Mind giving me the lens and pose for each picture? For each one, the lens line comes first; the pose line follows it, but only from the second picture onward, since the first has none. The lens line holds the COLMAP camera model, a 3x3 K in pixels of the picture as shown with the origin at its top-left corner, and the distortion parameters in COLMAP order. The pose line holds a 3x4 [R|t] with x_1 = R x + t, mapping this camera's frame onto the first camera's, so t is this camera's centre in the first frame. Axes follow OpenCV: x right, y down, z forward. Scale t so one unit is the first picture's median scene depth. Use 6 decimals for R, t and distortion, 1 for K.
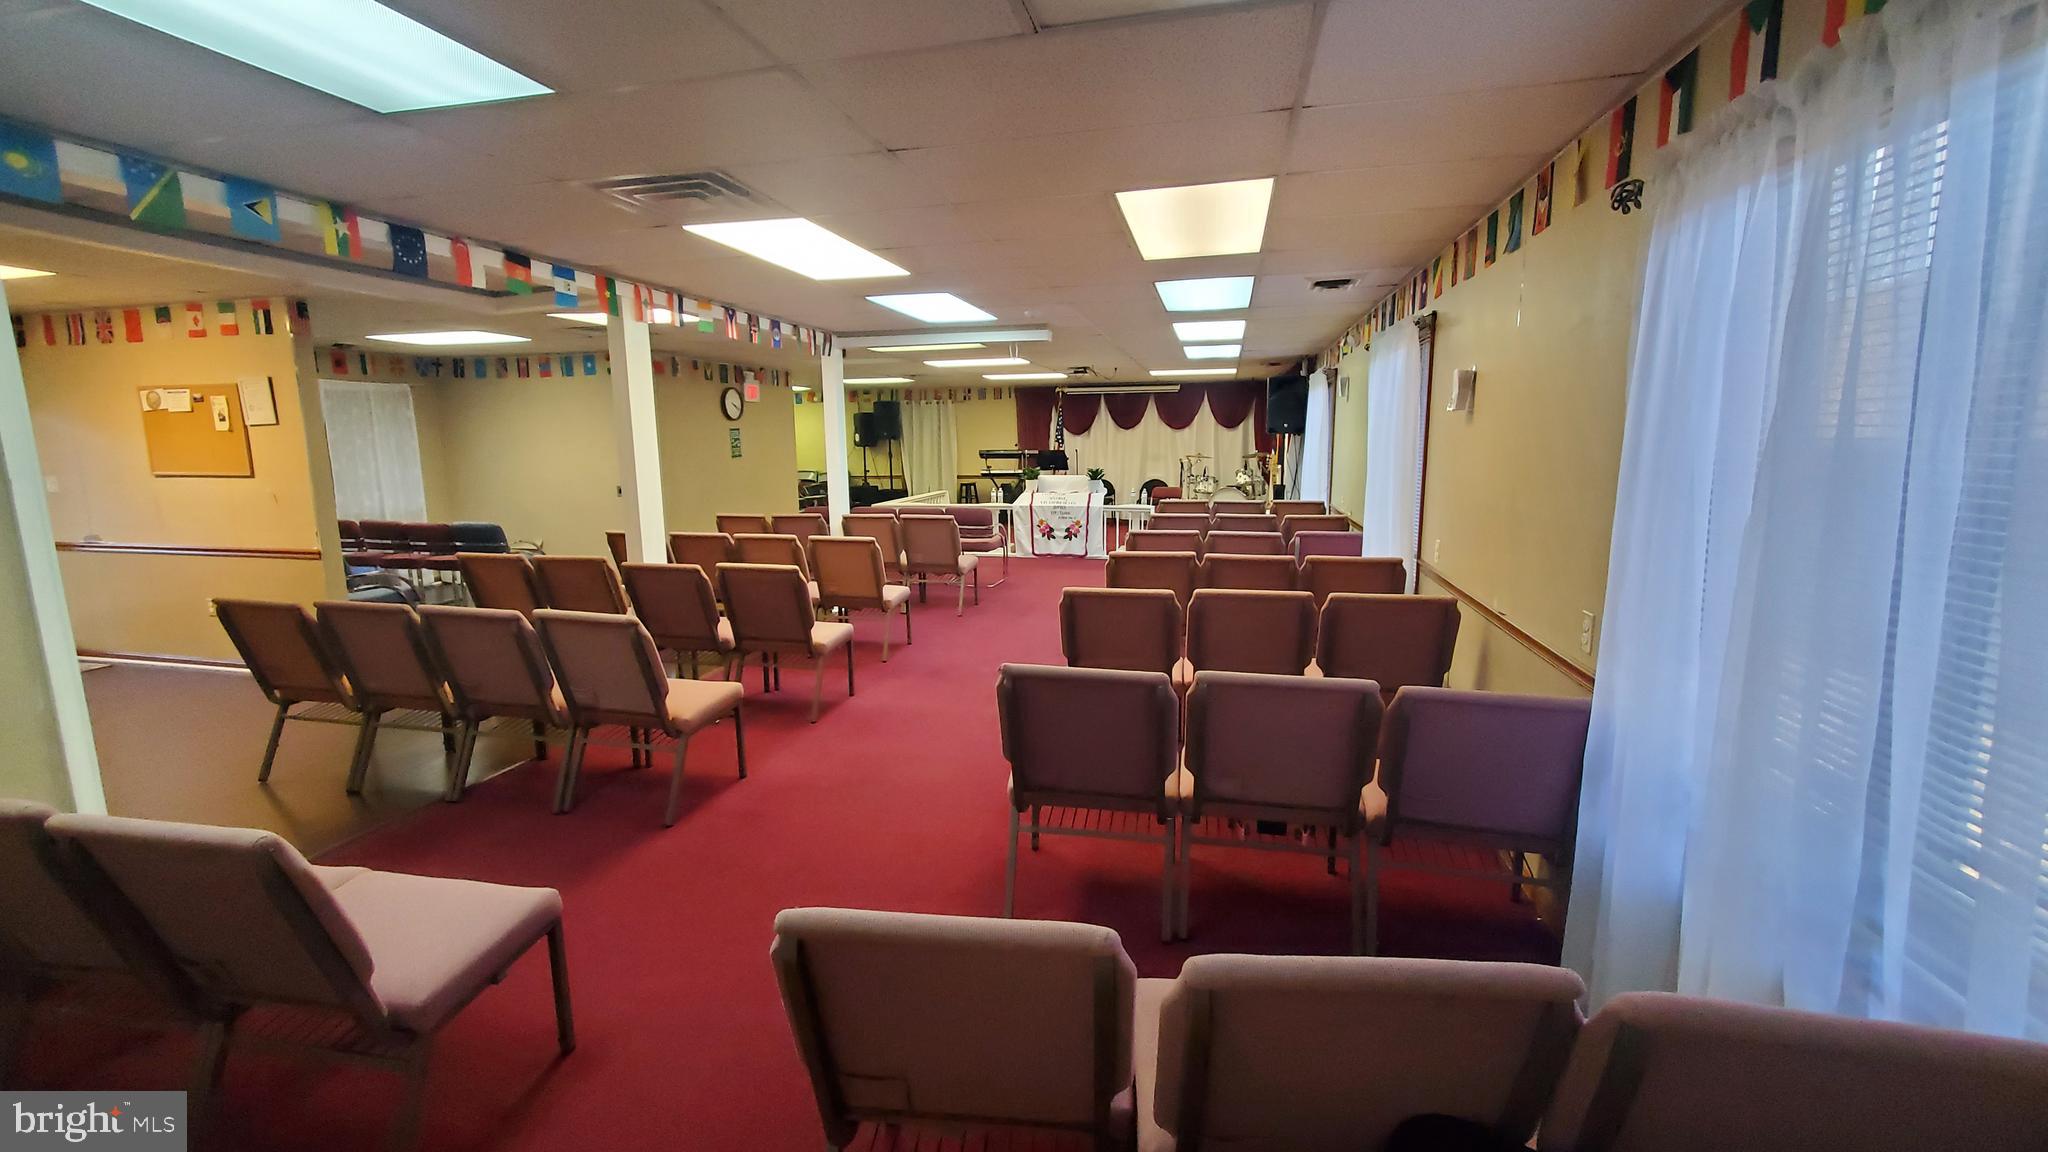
lens RADIAL K [[811.6, 0, 1020.0], [0, 811.6, 558.4], [0, 0, 1]] dist [0.003332, -0.000114]
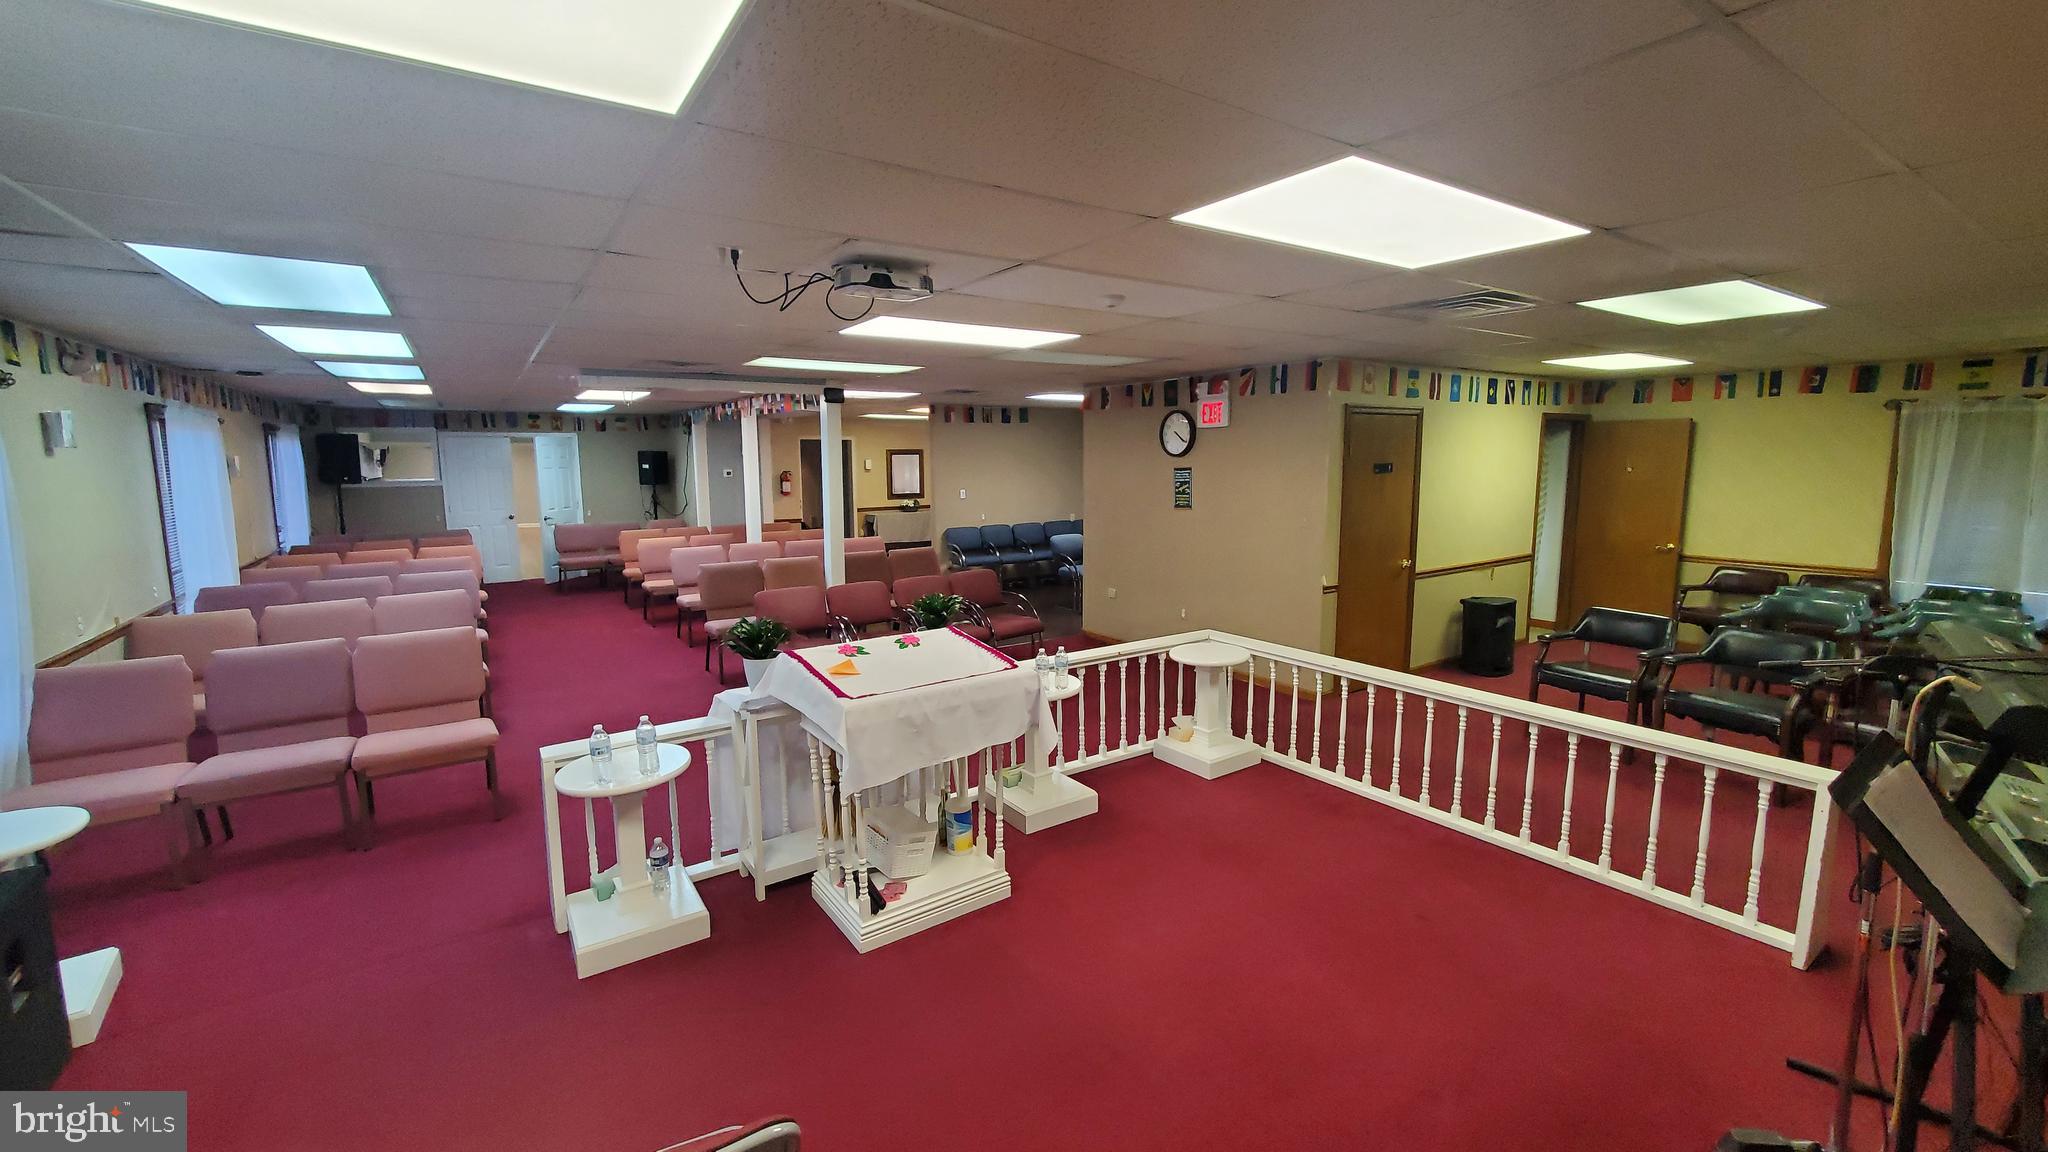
lens RADIAL K [[811.6, 0, 1020.0], [0, 811.6, 558.4], [0, 0, 1]] dist [0.003332, -0.000114]
pose [[-0.670276, 0.112201, -0.733581, 0.269219], [-0.094818, 0.967455, 0.234608, -0.235994], [0.736030, 0.226809, -0.637823, 1.362274]]
